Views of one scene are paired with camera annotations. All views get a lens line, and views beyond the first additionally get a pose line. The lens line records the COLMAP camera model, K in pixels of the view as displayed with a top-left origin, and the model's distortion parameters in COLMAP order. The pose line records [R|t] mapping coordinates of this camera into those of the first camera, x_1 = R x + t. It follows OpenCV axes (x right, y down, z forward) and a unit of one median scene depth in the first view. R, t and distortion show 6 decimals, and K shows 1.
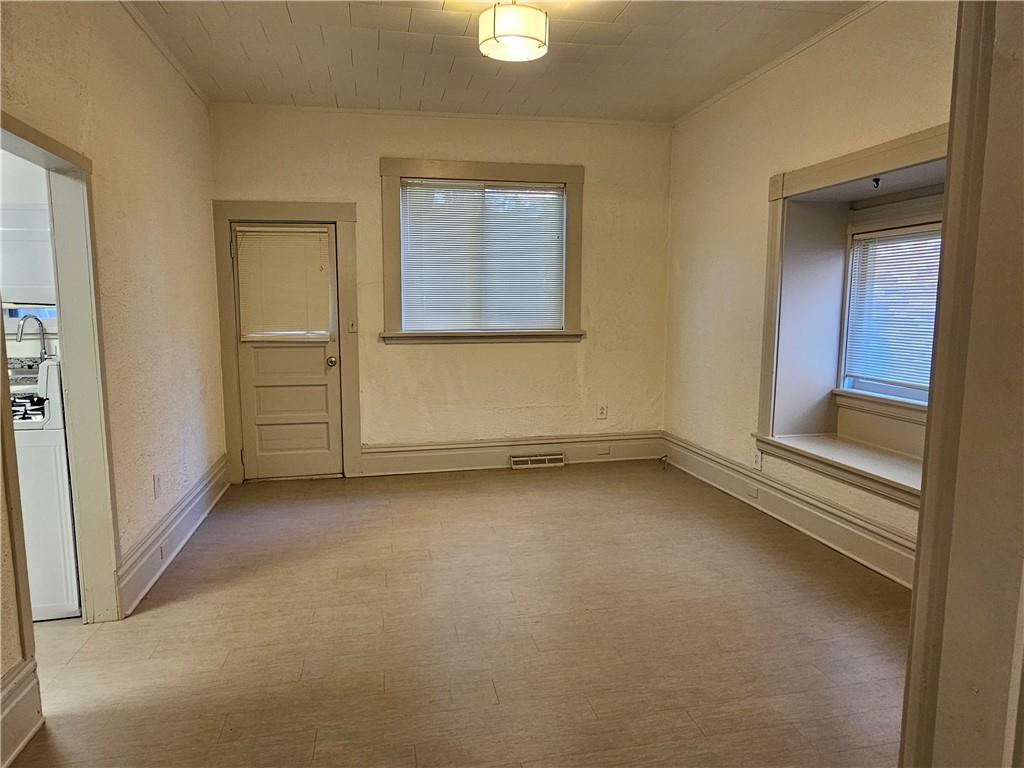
lens RADIAL K [[649.0, 0, 509.8], [0, 649.0, 390.2], [0, 0, 1]] dist [0.004598, 0.000516]
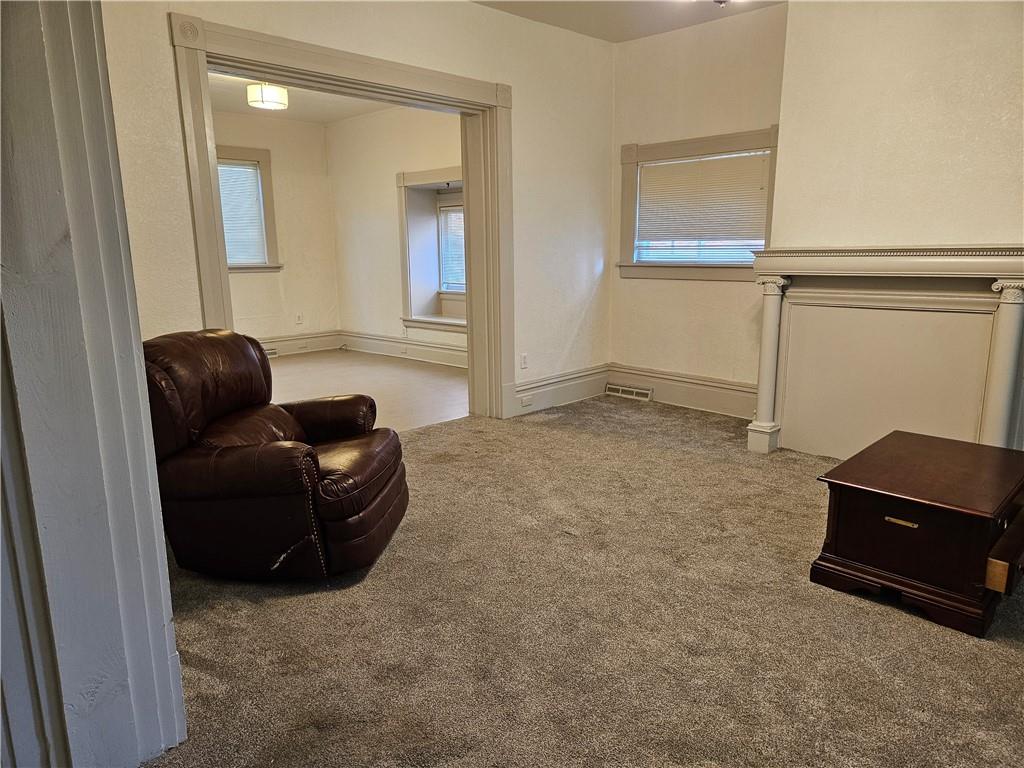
lens RADIAL K [[687.7, 0, 514.8], [0, 687.7, 384.5], [0, 0, 1]] dist [0.007371, 0.000516]
pose [[0.831892, -0.119599, 0.541896, -0.419683], [0.083930, 0.992383, 0.090178, 0.107148], [-0.548554, -0.029537, 0.835593, -0.775274]]
